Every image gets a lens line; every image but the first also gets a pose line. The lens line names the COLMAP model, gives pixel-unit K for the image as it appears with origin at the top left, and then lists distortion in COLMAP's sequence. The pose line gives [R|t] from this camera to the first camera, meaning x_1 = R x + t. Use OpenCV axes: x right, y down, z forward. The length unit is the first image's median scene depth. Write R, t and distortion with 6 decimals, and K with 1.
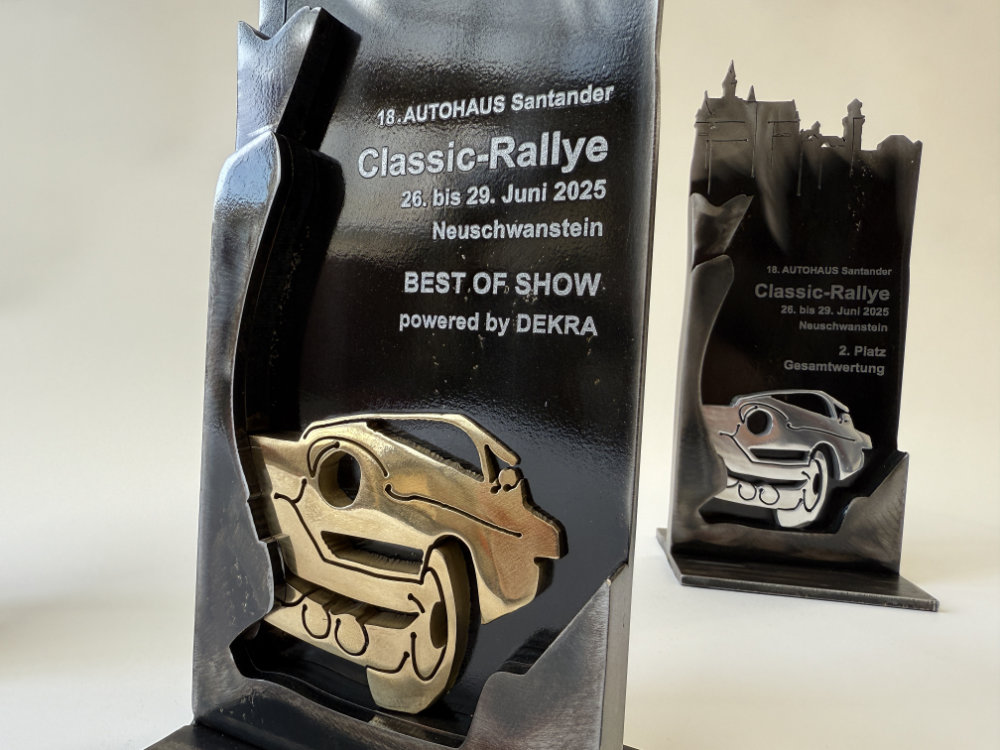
lens RADIAL K [[694.0, 0, 451.8], [0, 694.0, 374.0], [0, 0, 1]] dist [0.001711, 0.003418]
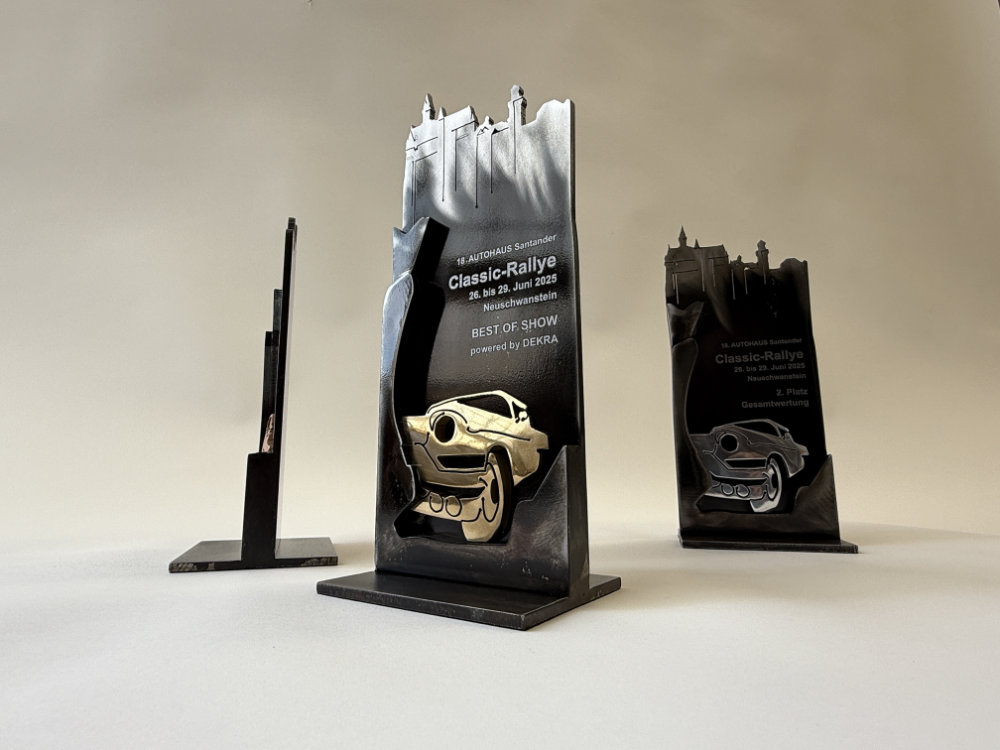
lens RADIAL K [[530.3, 0, 500.0], [0, 530.3, 375.0], [0, 0, 1]] dist [-0.002726, -0.000557]
pose [[0.992677, -0.077146, -0.092959, 0.149871], [0.056962, 0.977529, -0.202957, 0.311556], [0.106528, 0.196176, 0.974765, -0.510718]]
